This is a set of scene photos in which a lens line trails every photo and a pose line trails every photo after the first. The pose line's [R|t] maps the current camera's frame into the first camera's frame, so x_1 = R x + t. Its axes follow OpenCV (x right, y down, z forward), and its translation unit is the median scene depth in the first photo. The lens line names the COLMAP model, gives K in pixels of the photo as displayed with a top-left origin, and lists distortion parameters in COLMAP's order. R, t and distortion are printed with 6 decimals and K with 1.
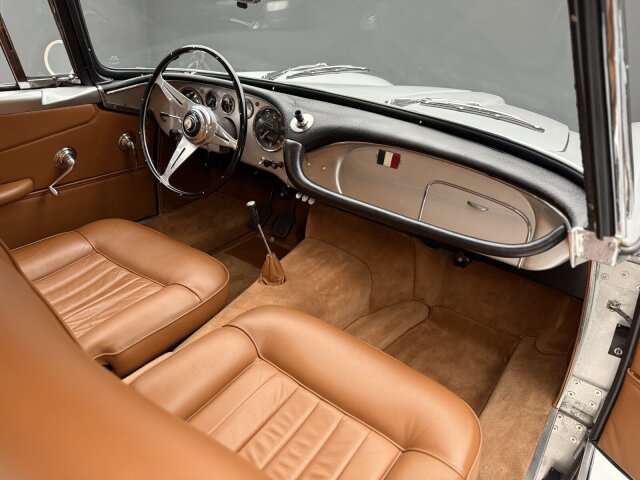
lens RADIAL K [[450.7, 0, 322.5], [0, 450.7, 232.0], [0, 0, 1]] dist [0.067834, -0.083320]
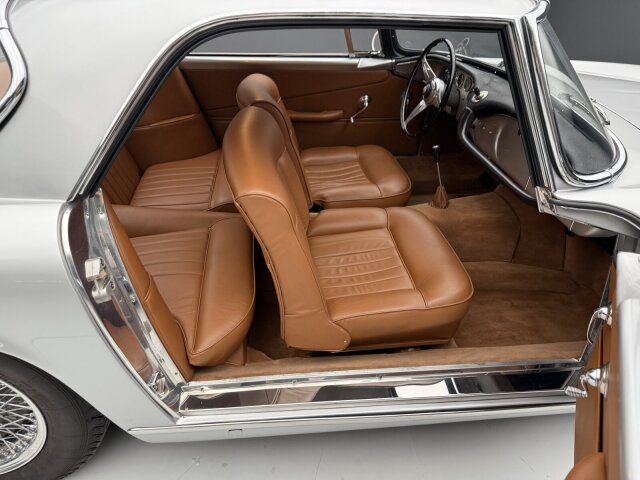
lens RADIAL K [[450.9, 0, 320.0], [0, 450.9, 240.0], [0, 0, 1]] dist [0.042152, -0.079965]
pose [[0.692276, 0.340465, -0.636269, 0.584484], [-0.301160, 0.937561, 0.174016, 0.075209], [0.655787, 0.071152, 0.751585, -0.325541]]
